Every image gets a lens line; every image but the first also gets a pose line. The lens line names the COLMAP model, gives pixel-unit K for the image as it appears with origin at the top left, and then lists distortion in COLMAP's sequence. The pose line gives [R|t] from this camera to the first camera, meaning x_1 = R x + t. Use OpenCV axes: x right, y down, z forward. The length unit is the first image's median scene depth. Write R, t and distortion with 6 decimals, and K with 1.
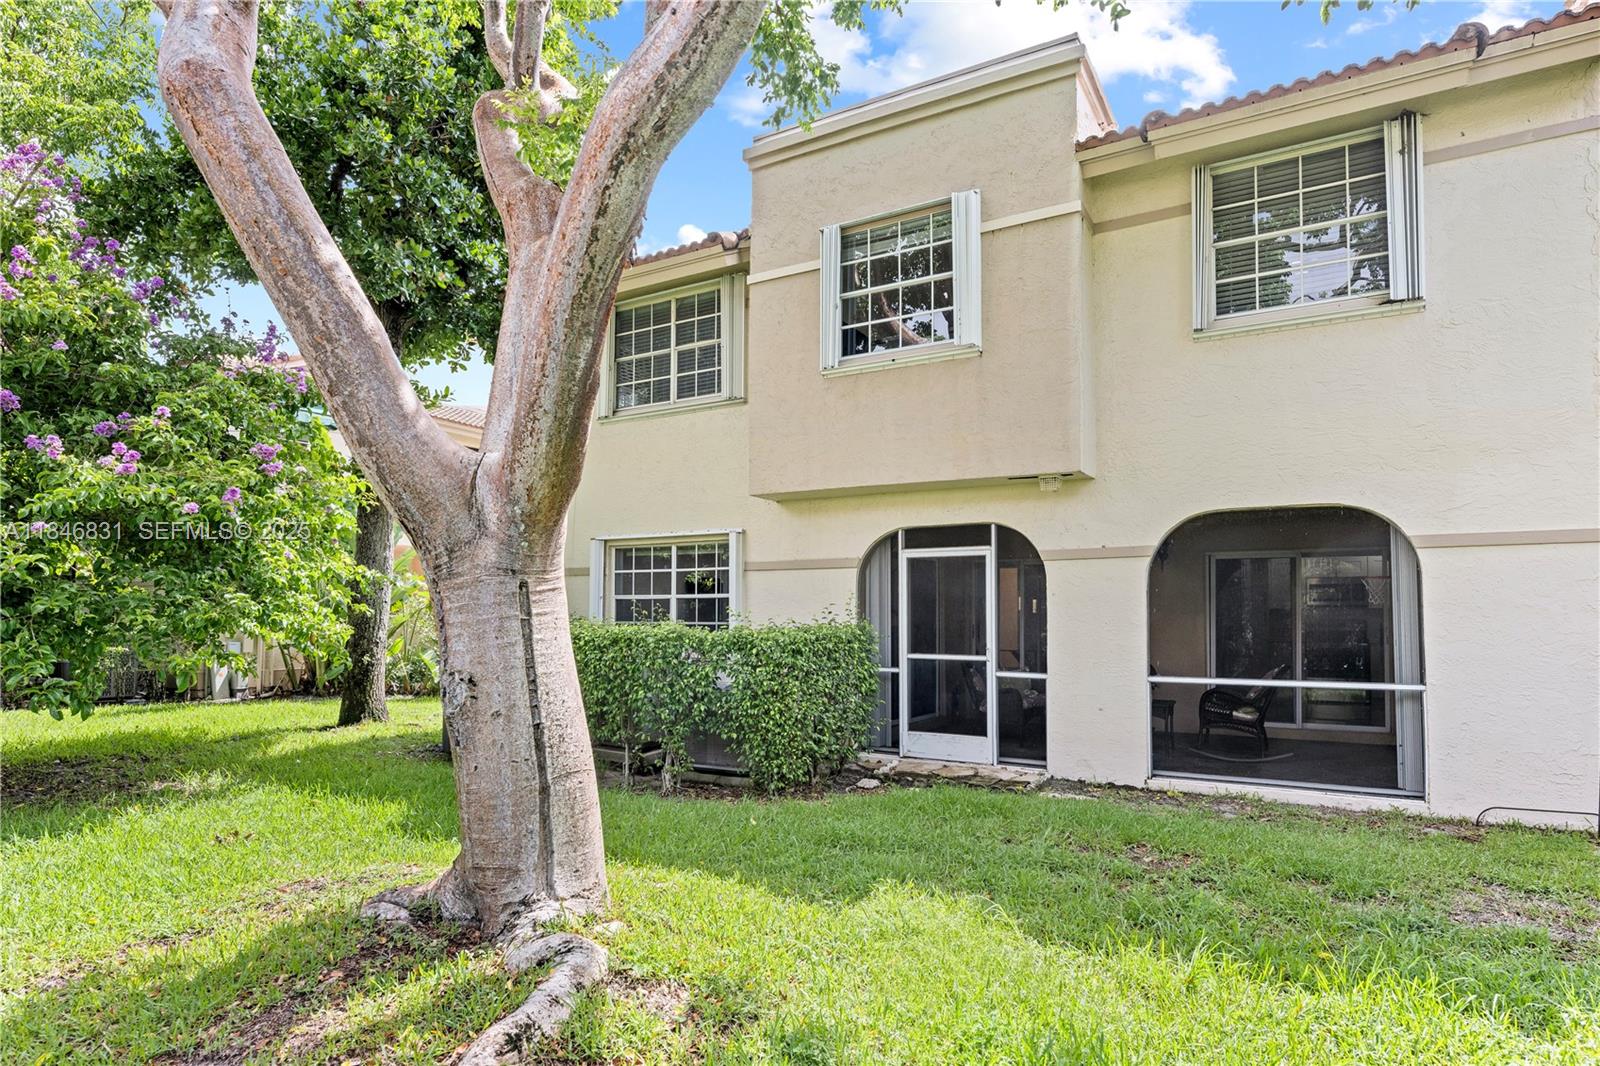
lens RADIAL K [[895.5, 0, 798.7], [0, 895.5, 591.2], [0, 0, 1]] dist [-0.004612, 0.001020]
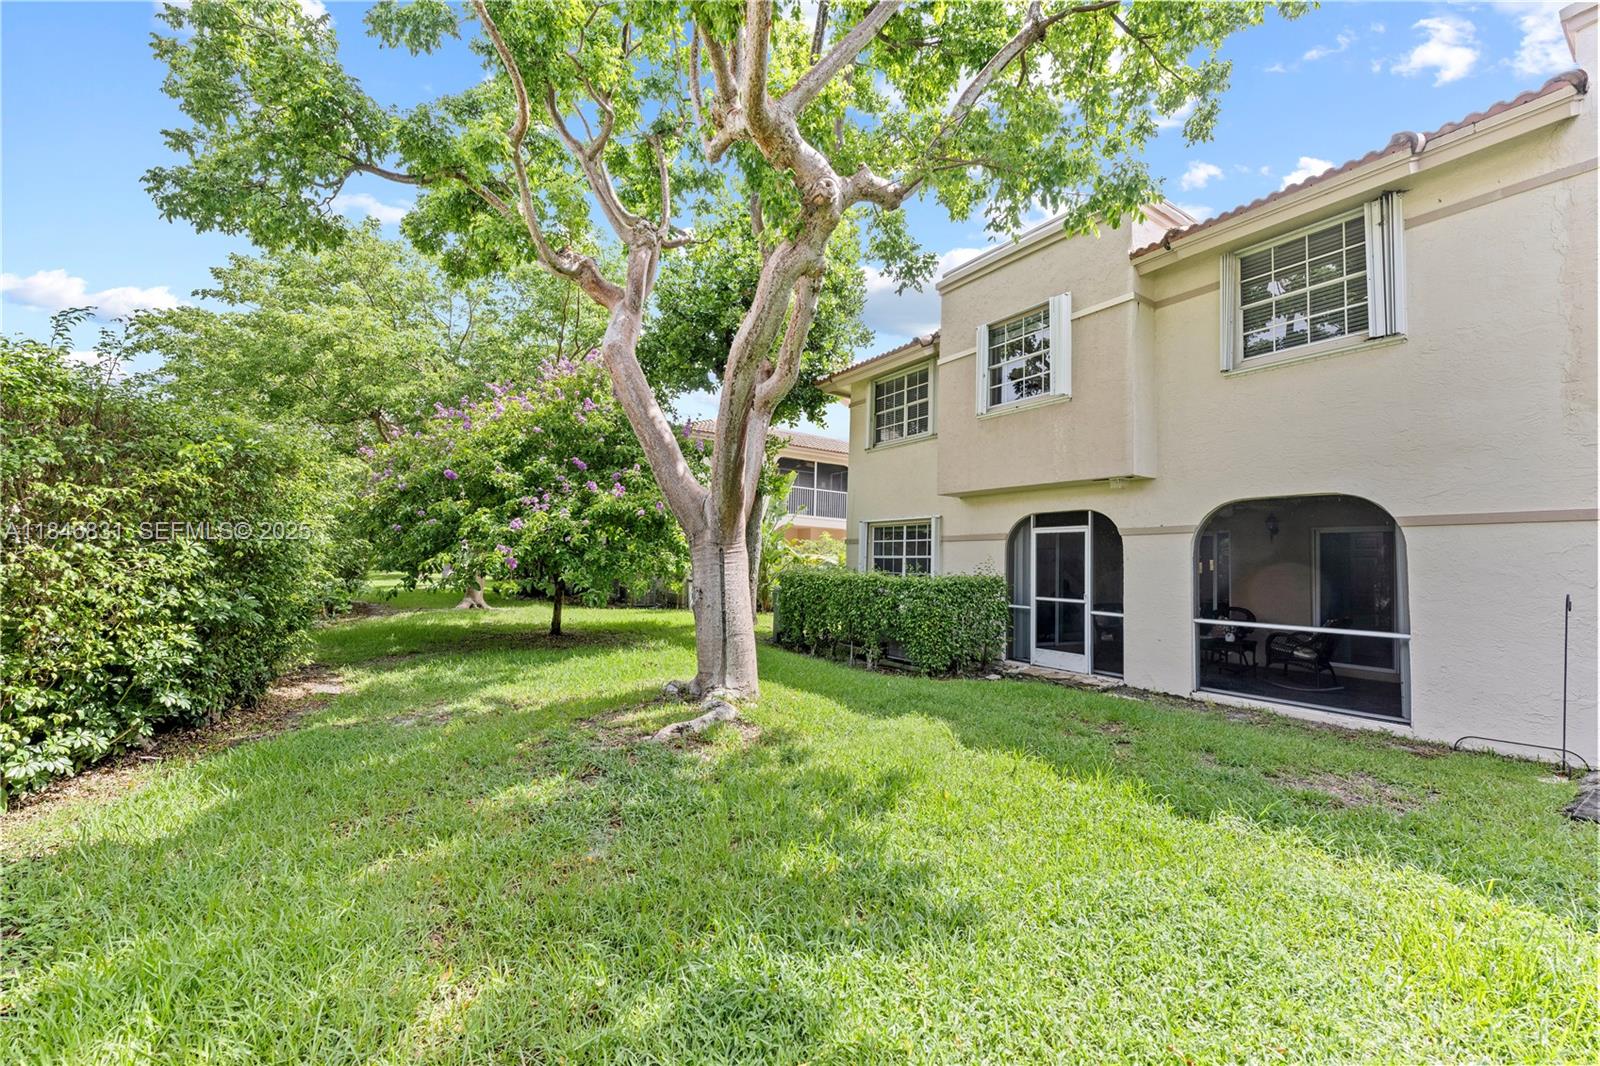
lens RADIAL K [[641.2, 0, 795.7], [0, 641.2, 533.8], [0, 0, 1]] dist [-0.004859, 0.000497]
pose [[0.893591, -0.001971, -0.448879, 0.261612], [-0.011492, 0.999562, -0.027266, -0.002566], [0.448736, 0.029523, 0.893177, -0.163482]]
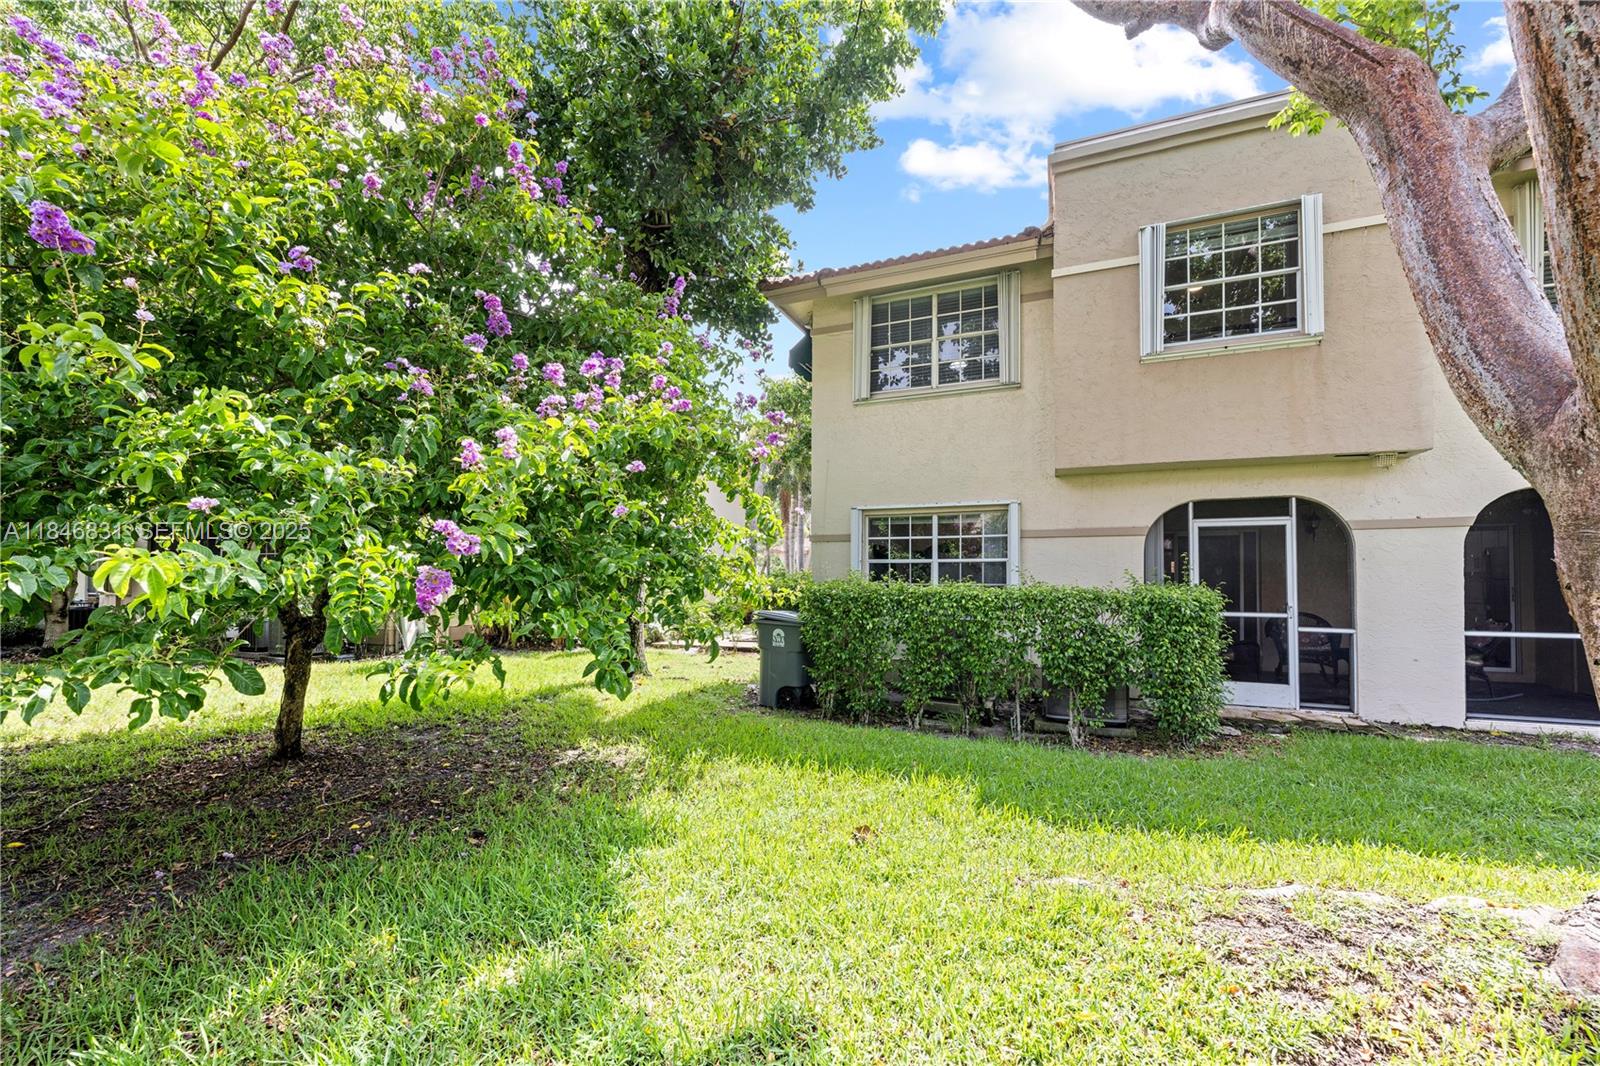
lens RADIAL K [[641.2, 0, 831.1], [0, 641.2, 566.8], [0, 0, 1]] dist [-0.004859, 0.000497]
pose [[0.989143, 0.005631, 0.146851, -0.489887], [-0.006559, 0.999961, 0.005834, 0.012330], [-0.146813, -0.006734, 0.989141, 0.286287]]
